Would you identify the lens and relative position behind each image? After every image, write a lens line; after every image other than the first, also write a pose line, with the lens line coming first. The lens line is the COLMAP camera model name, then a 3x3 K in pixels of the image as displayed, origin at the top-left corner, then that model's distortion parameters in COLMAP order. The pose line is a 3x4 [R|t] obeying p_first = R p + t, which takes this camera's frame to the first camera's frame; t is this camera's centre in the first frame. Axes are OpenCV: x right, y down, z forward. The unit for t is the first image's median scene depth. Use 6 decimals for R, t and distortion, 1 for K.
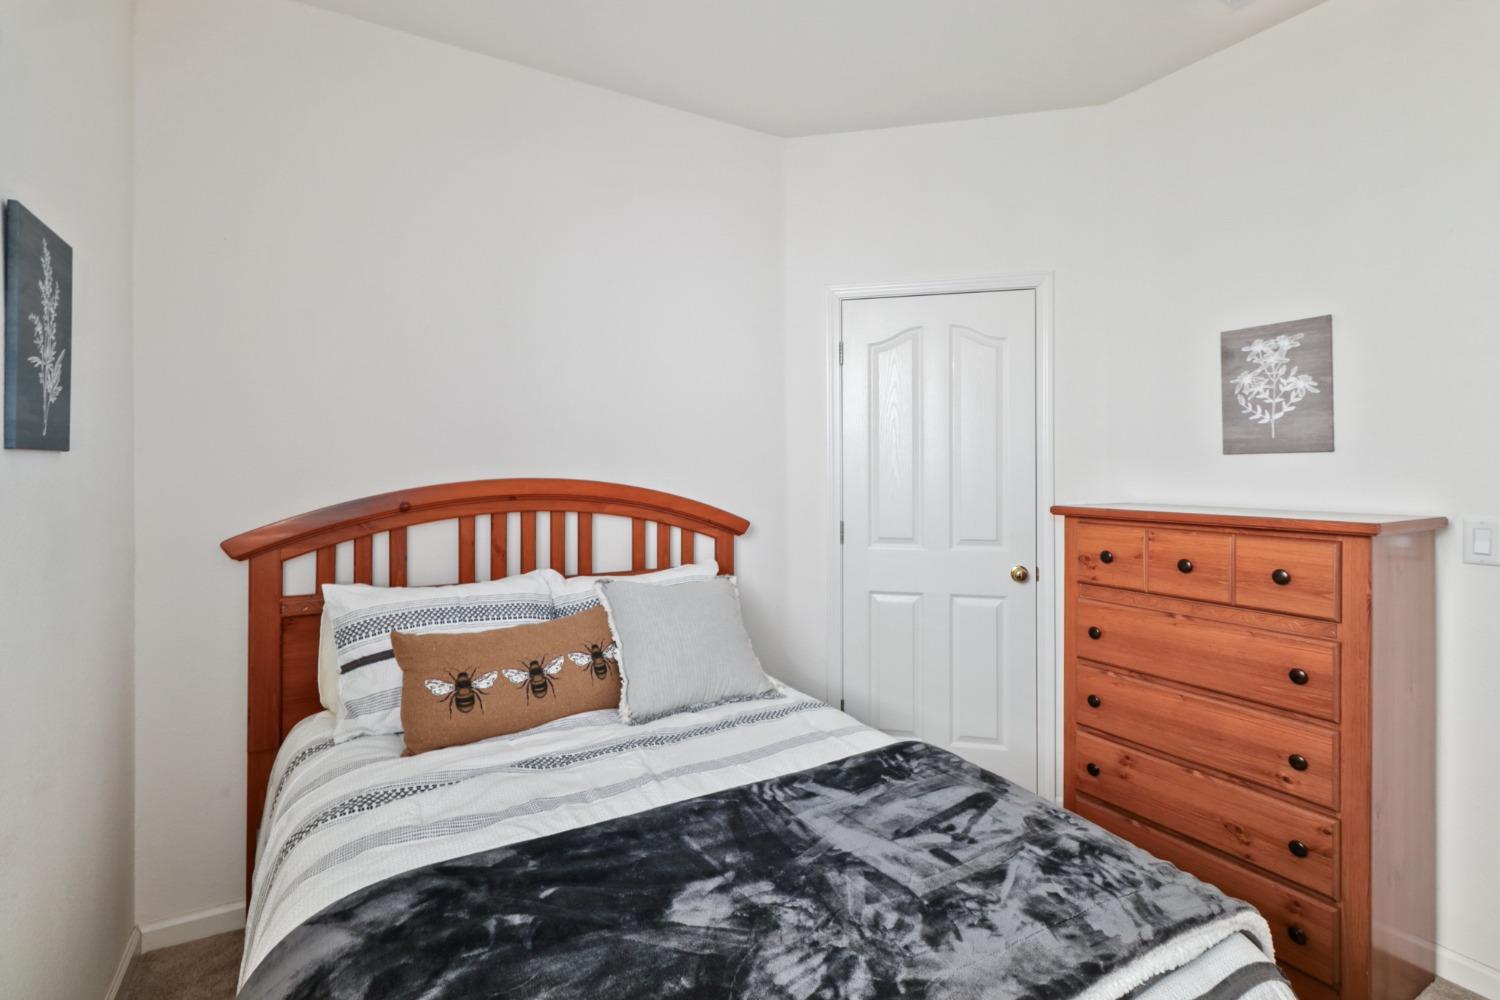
lens RADIAL K [[713.8, 0, 763.2], [0, 713.8, 473.0], [0, 0, 1]] dist [0.000305, 0.000044]
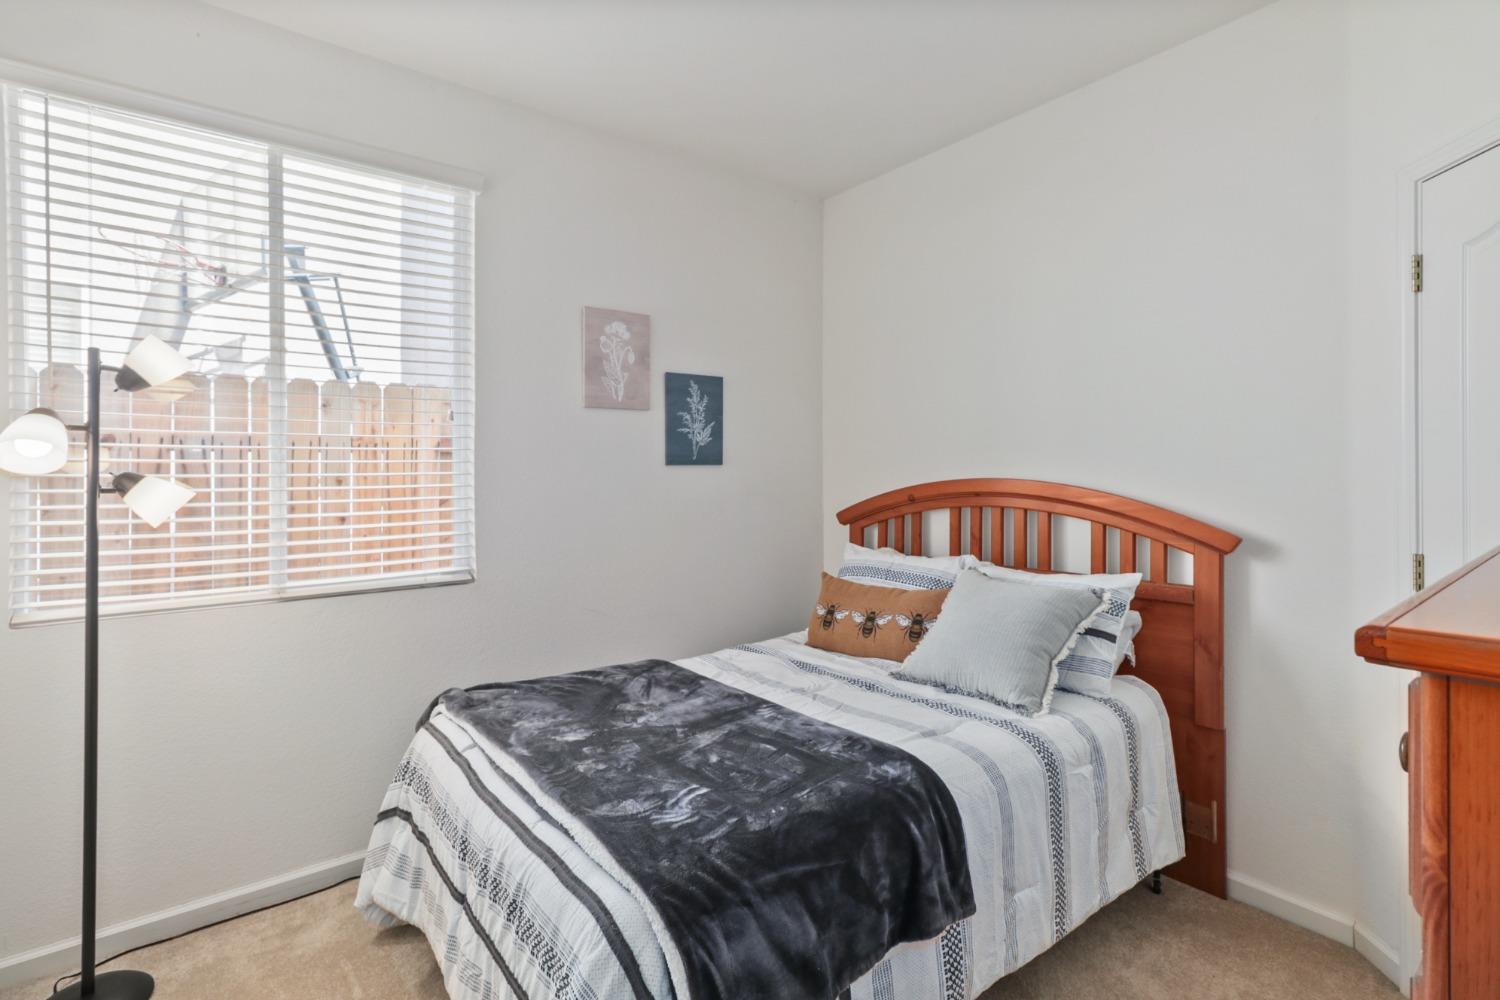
lens RADIAL K [[713.8, 0, 763.2], [0, 713.8, 473.0], [0, 0, 1]] dist [0.000305, 0.000044]
pose [[0.151916, 0.002853, -0.988389, 1.007227], [0.001635, 0.999994, 0.003138, -0.008279], [0.988392, -0.002093, 0.151910, 0.583778]]
